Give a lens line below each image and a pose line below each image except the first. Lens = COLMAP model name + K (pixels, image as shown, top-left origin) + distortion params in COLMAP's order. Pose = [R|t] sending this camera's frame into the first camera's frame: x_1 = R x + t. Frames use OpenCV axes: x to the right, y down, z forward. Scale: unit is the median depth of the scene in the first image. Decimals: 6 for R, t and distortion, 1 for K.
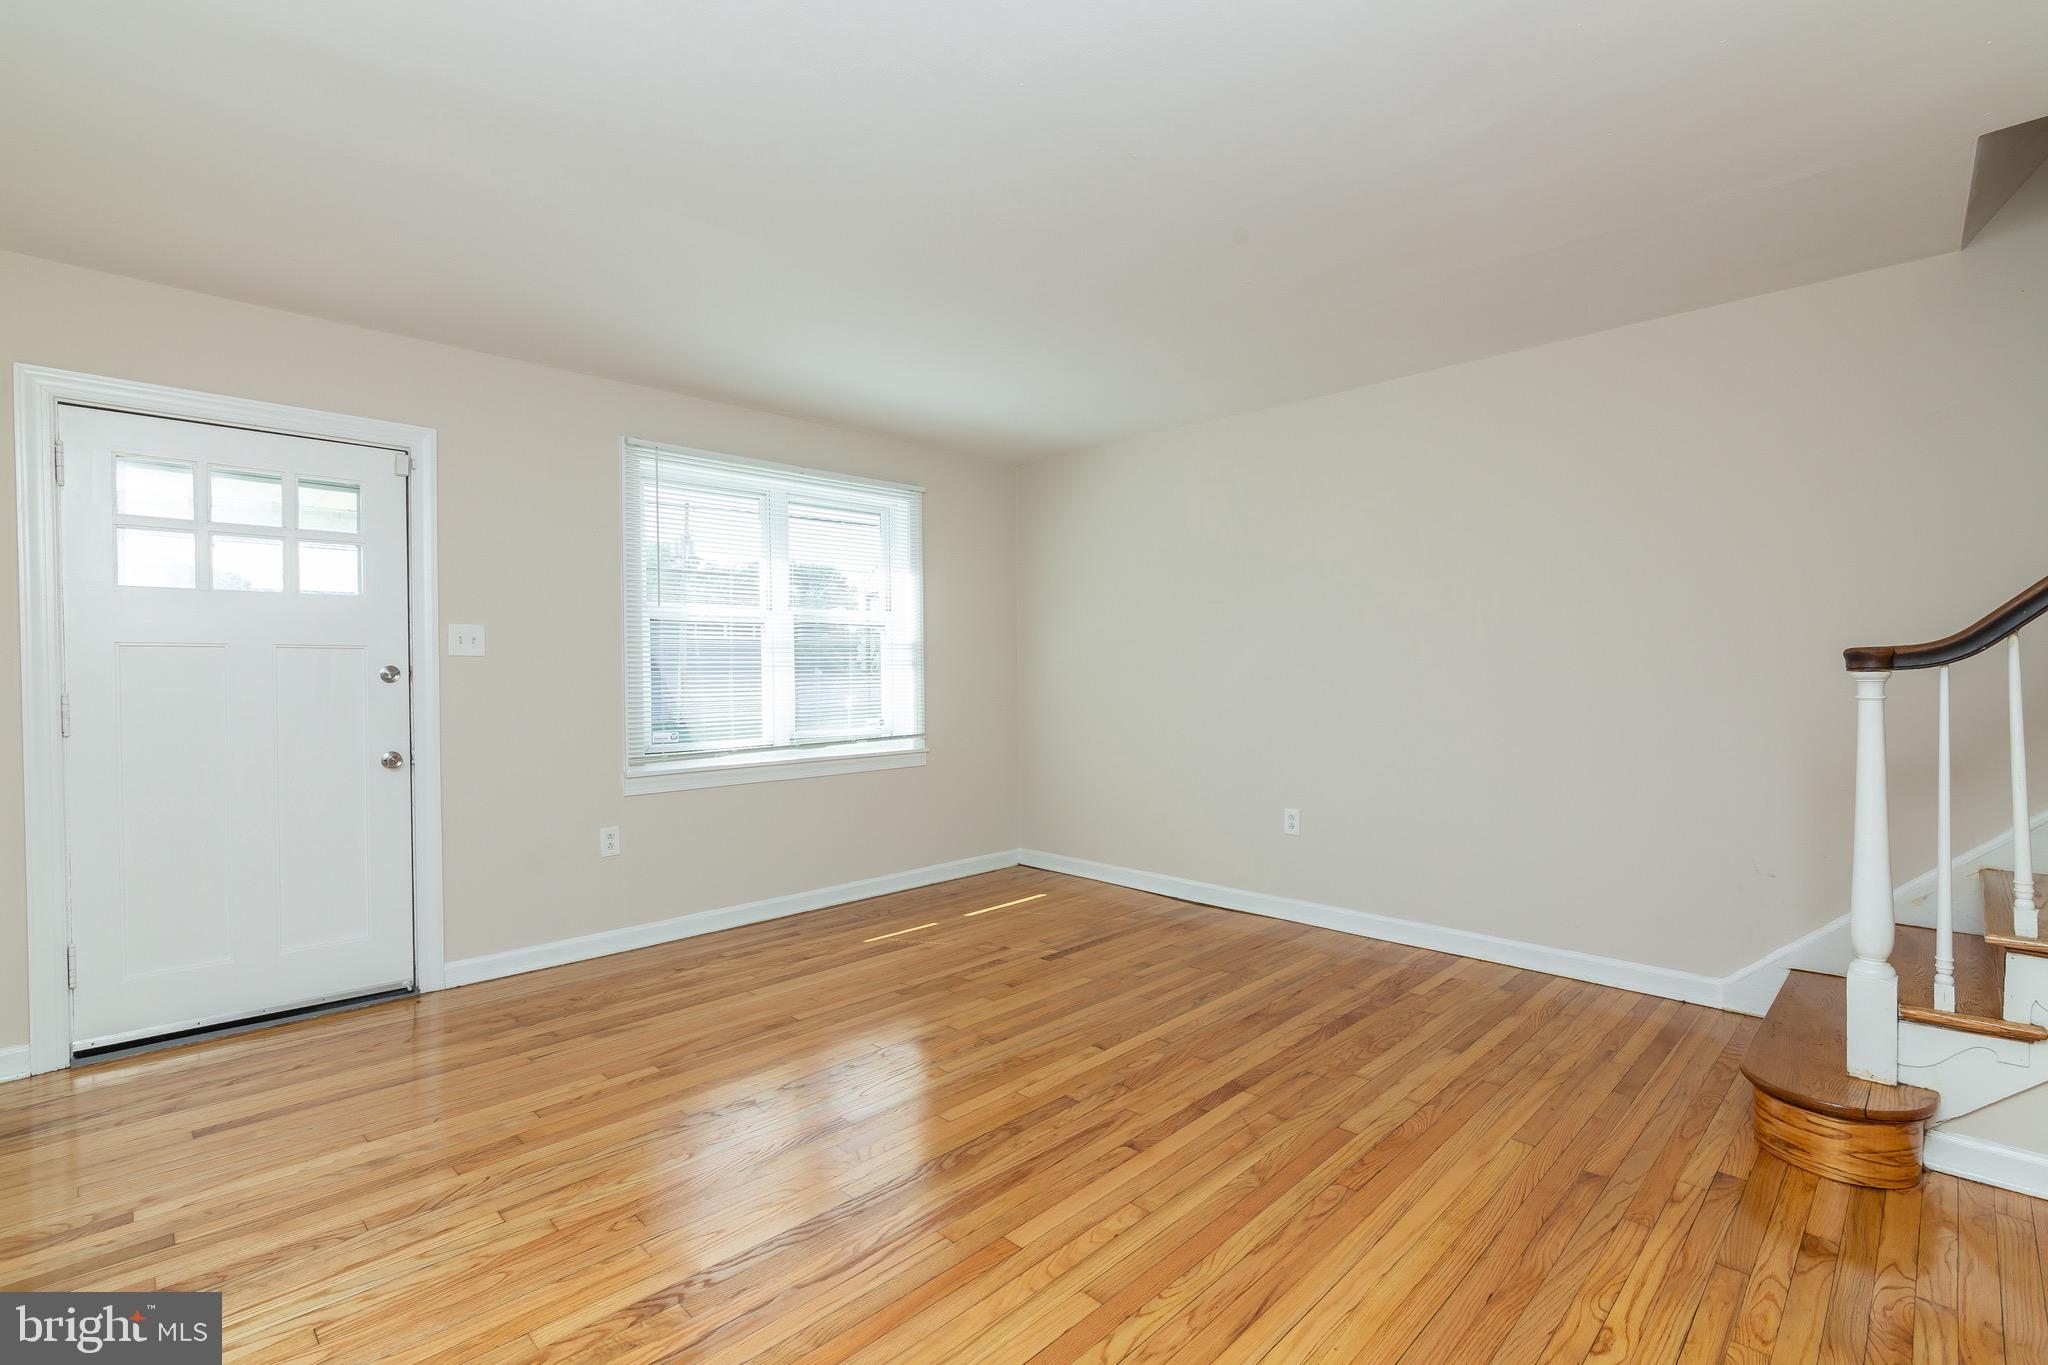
lens RADIAL K [[935.1, 0, 1025.5], [0, 935.1, 674.9], [0, 0, 1]] dist [0.003476, 0.000029]
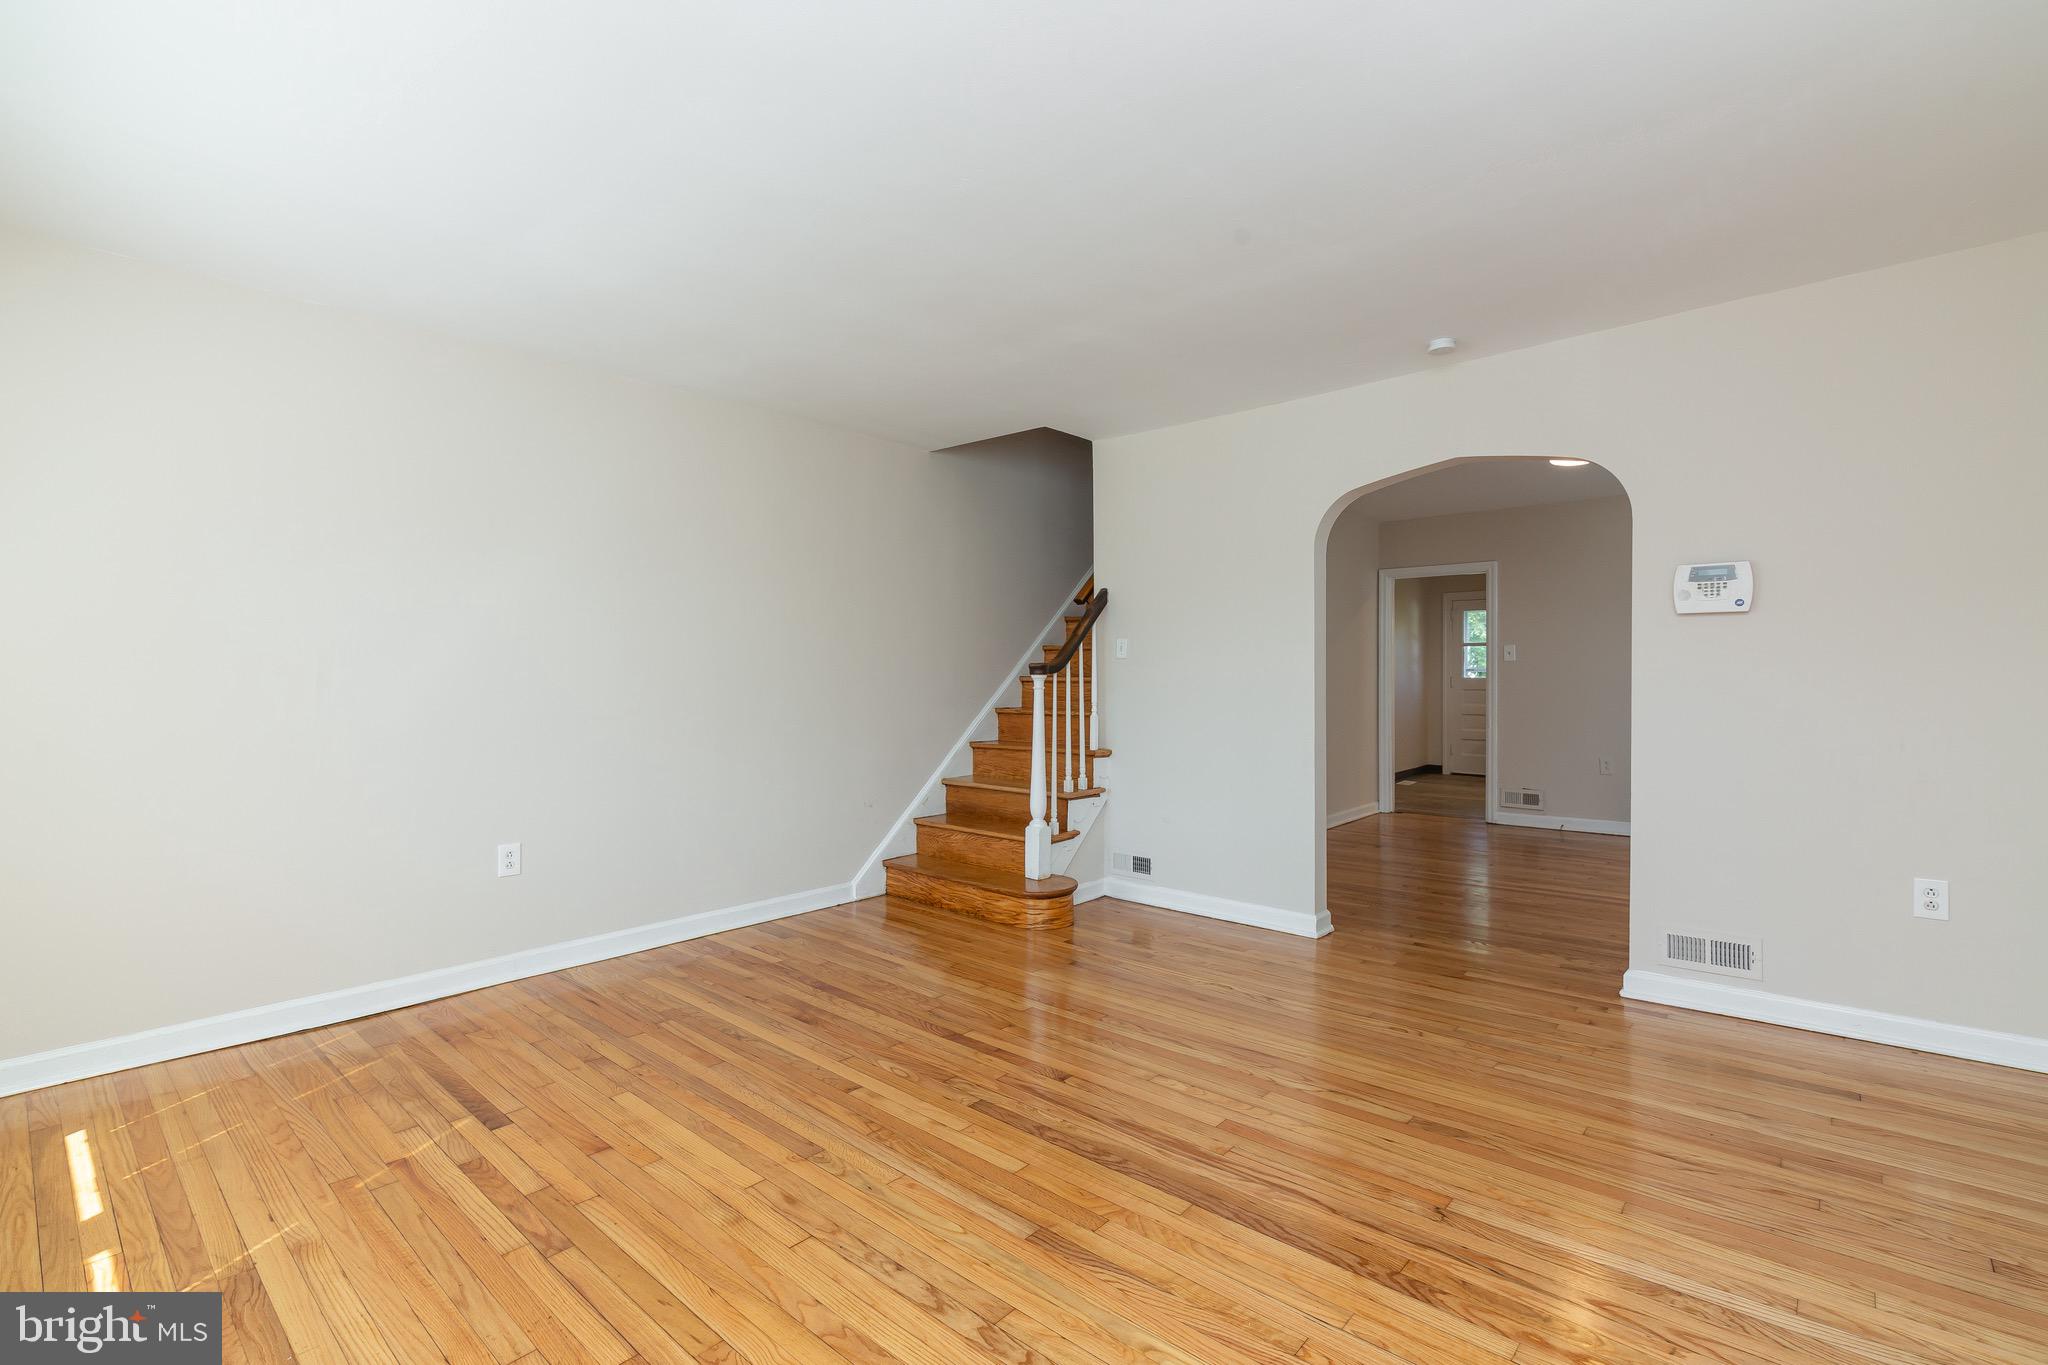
lens RADIAL K [[935.1, 0, 1025.7], [0, 935.1, 680.9], [0, 0, 1]] dist [0.003476, 0.000029]
pose [[-0.073163, 0.000553, 0.997320, -0.769033], [0.008385, 0.999965, 0.000061, 0.006194], [-0.997285, 0.008367, -0.073165, 0.829926]]
